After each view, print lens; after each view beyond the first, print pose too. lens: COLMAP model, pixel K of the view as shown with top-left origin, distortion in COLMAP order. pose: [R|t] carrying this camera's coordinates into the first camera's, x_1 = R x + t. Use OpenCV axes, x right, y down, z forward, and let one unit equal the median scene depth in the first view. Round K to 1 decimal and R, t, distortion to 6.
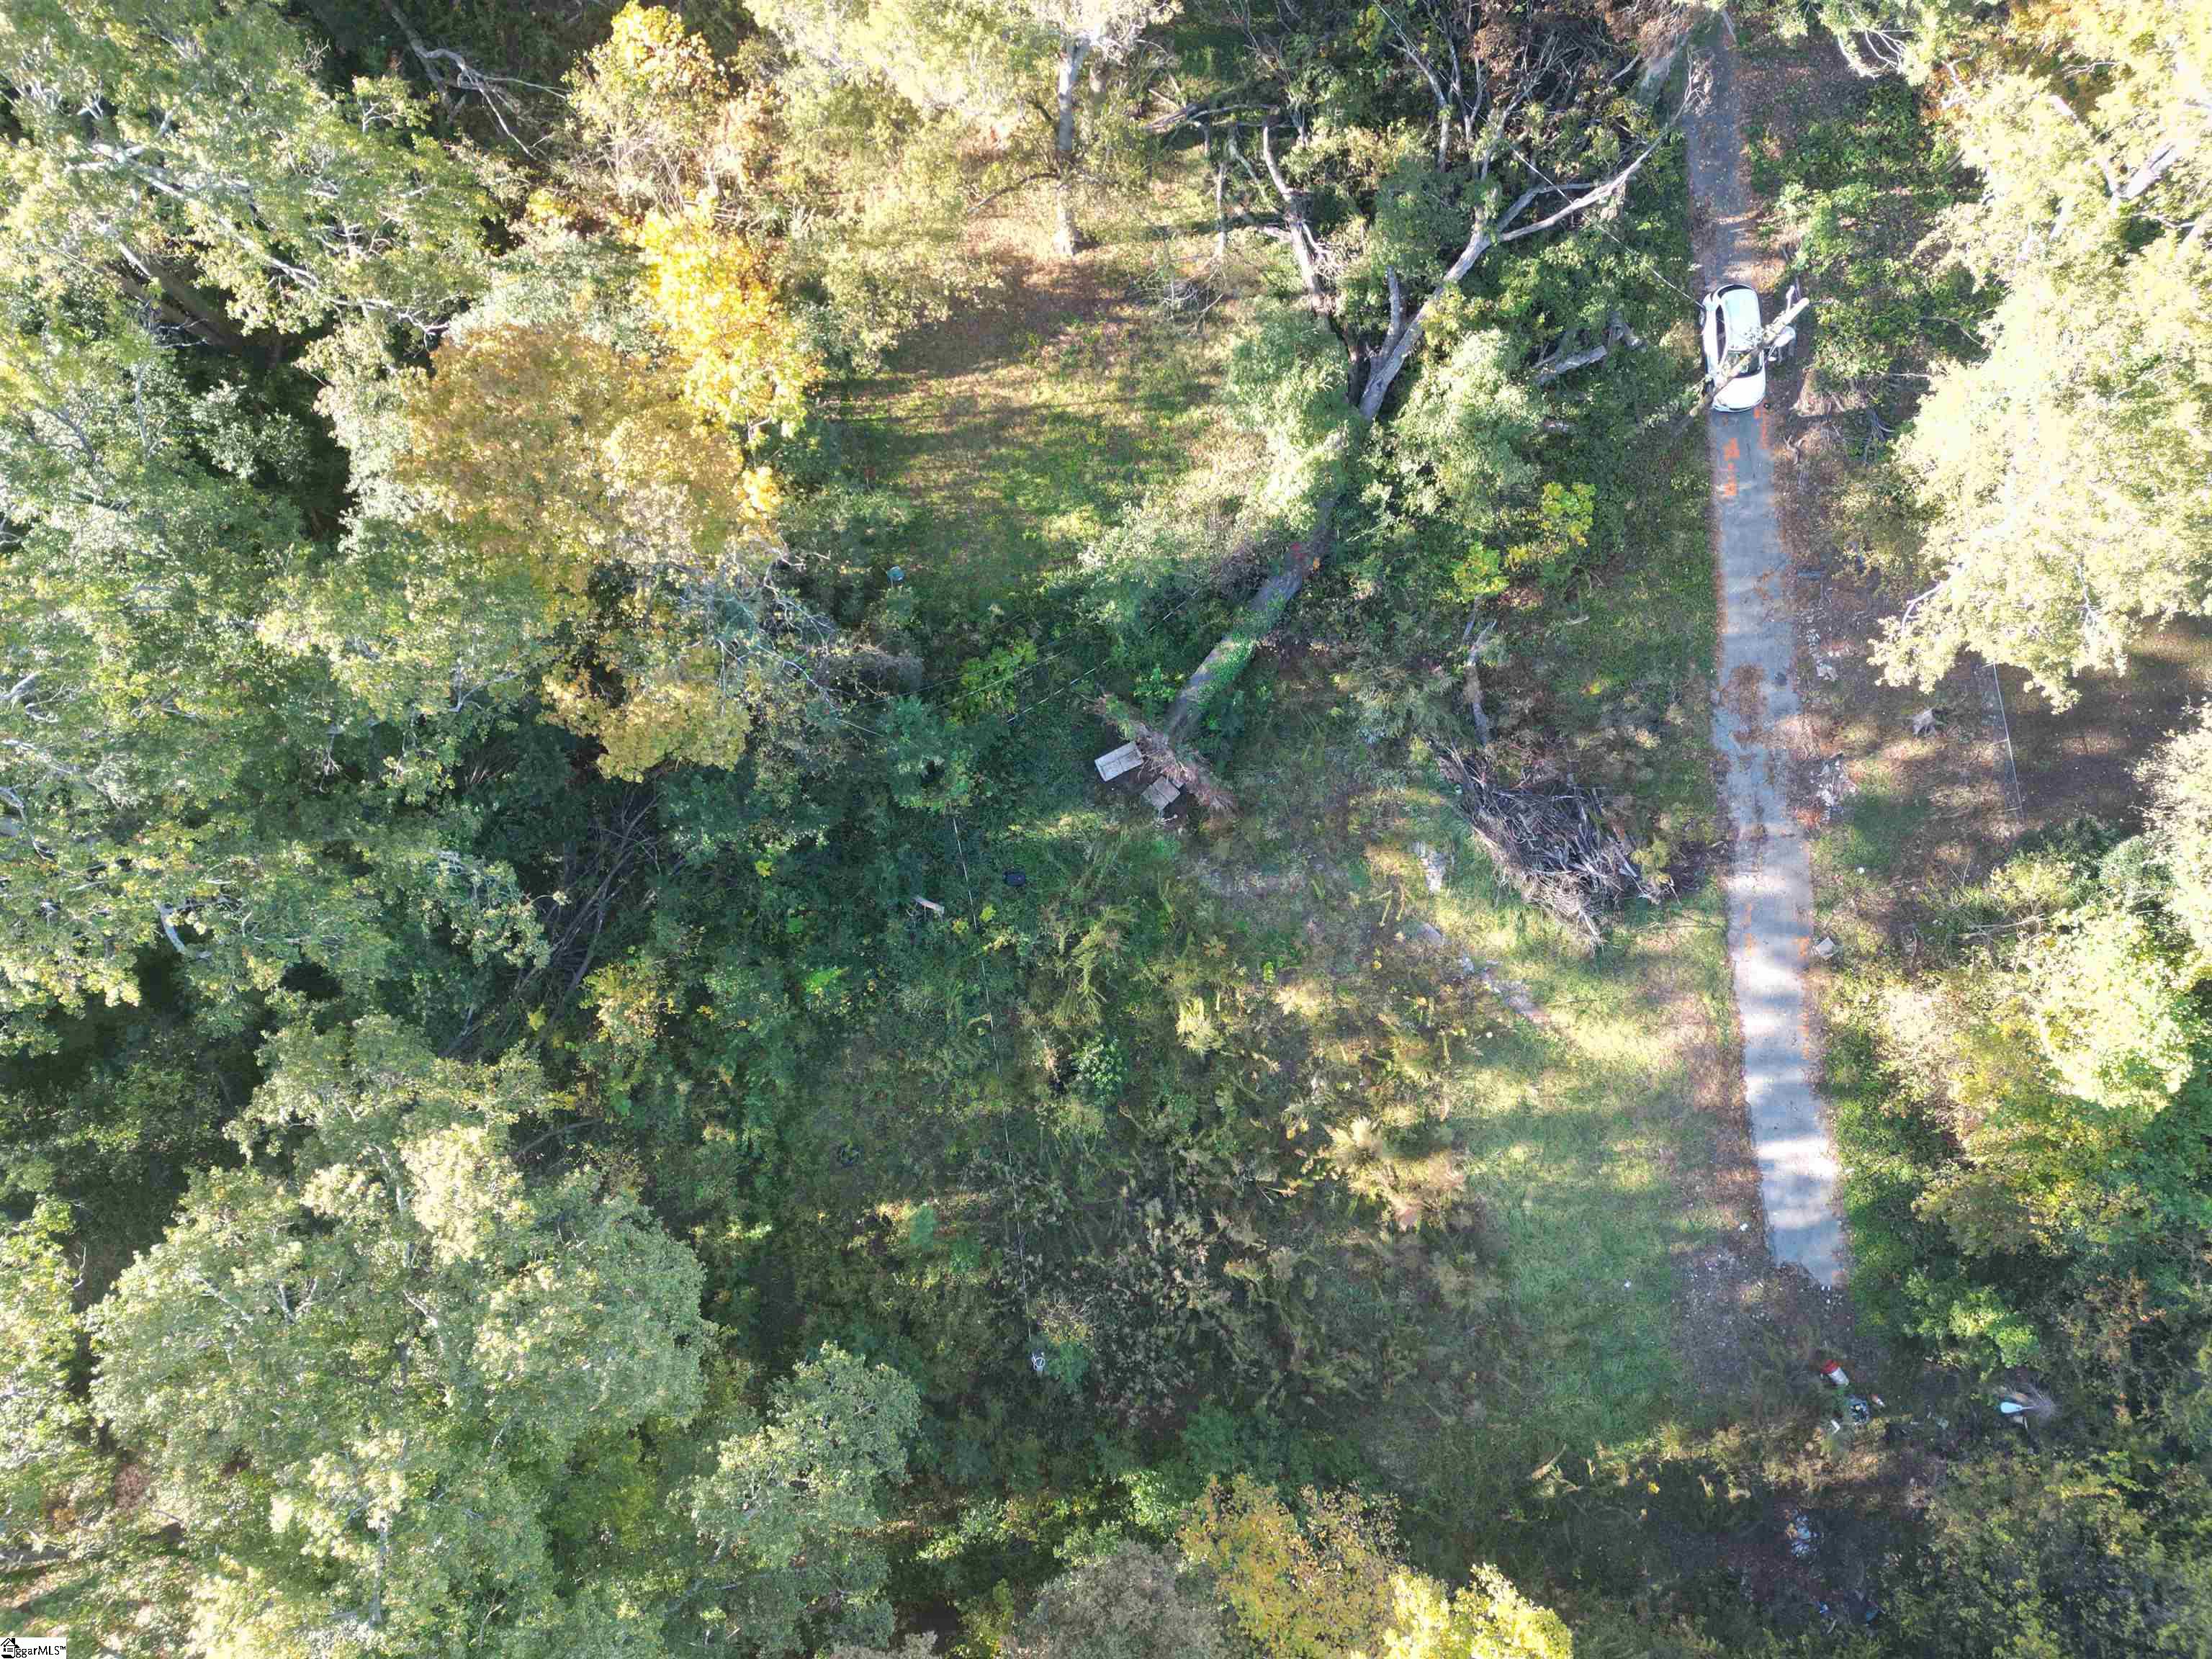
lens RADIAL K [[1509.8, 0, 1106.0], [0, 1509.8, 829.5], [0, 0, 1]] dist [0.071014, 0.000265]
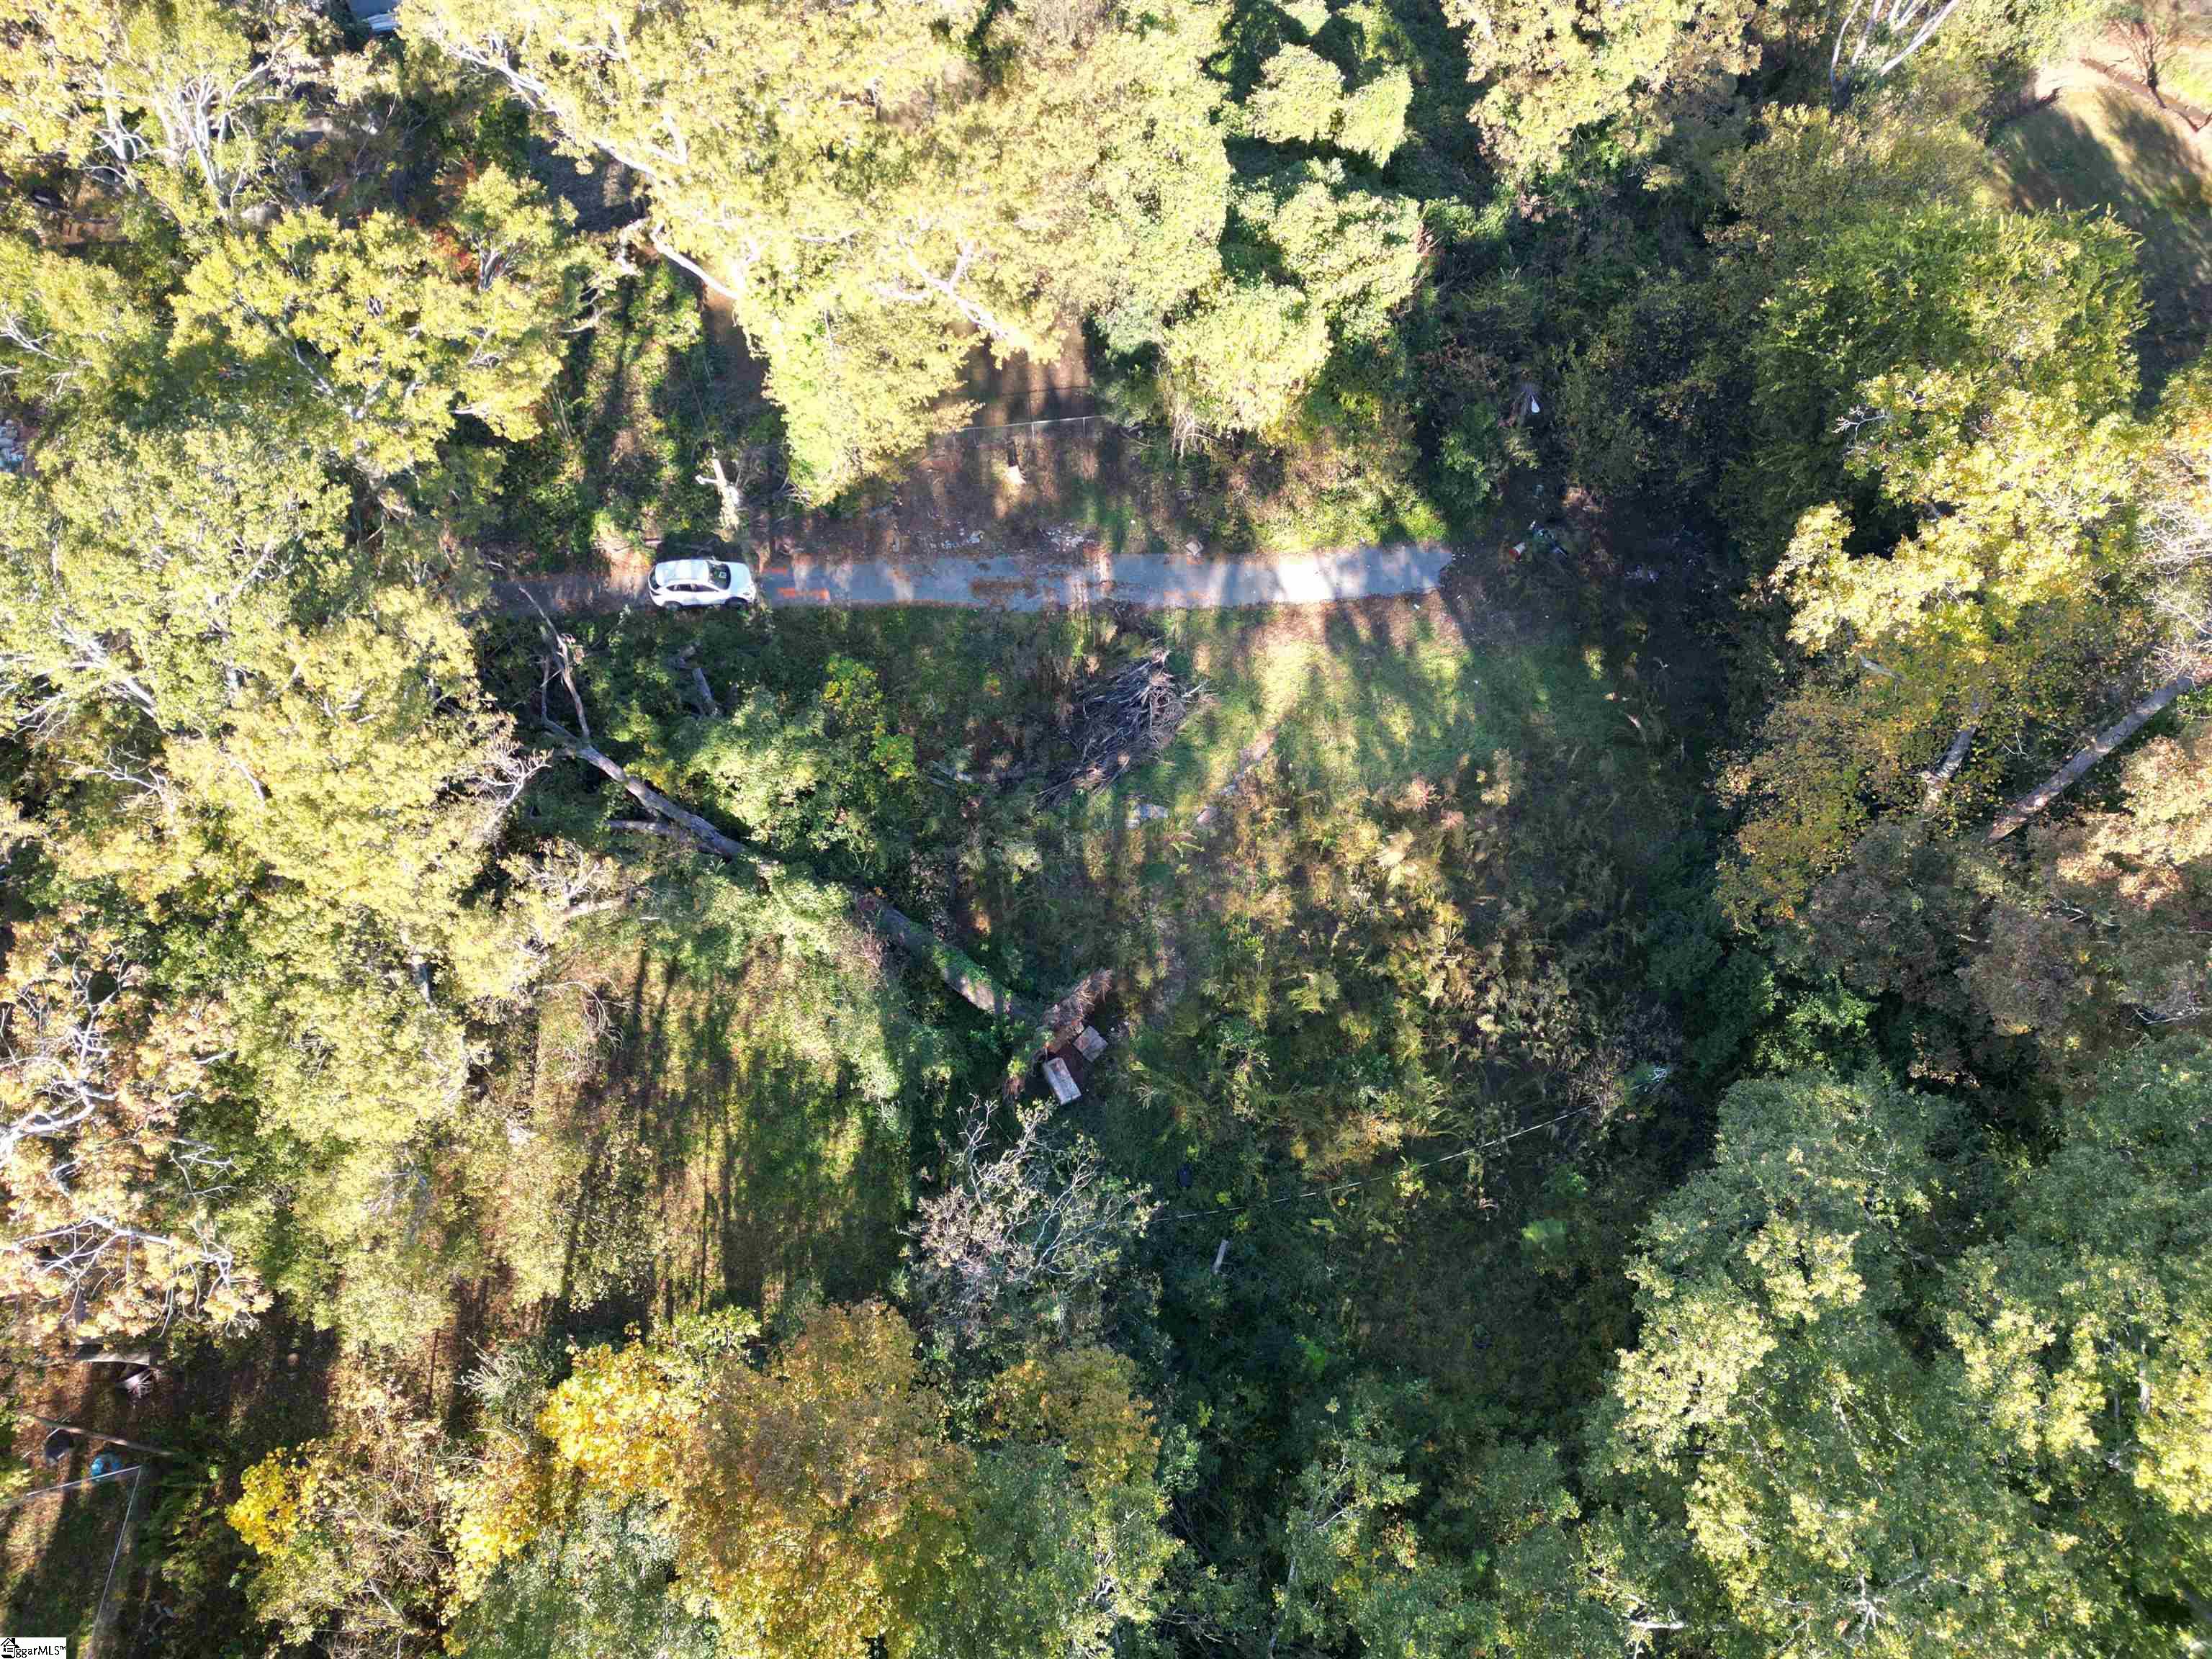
lens RADIAL K [[1509.8, 0, 1106.0], [0, 1509.8, 829.5], [0, 0, 1]] dist [0.071014, 0.000265]
pose [[-0.044174, -0.883999, 0.465397, -0.329693], [0.992472, 0.014433, 0.121618, -0.147669], [-0.114227, 0.467266, 0.876707, 0.023088]]
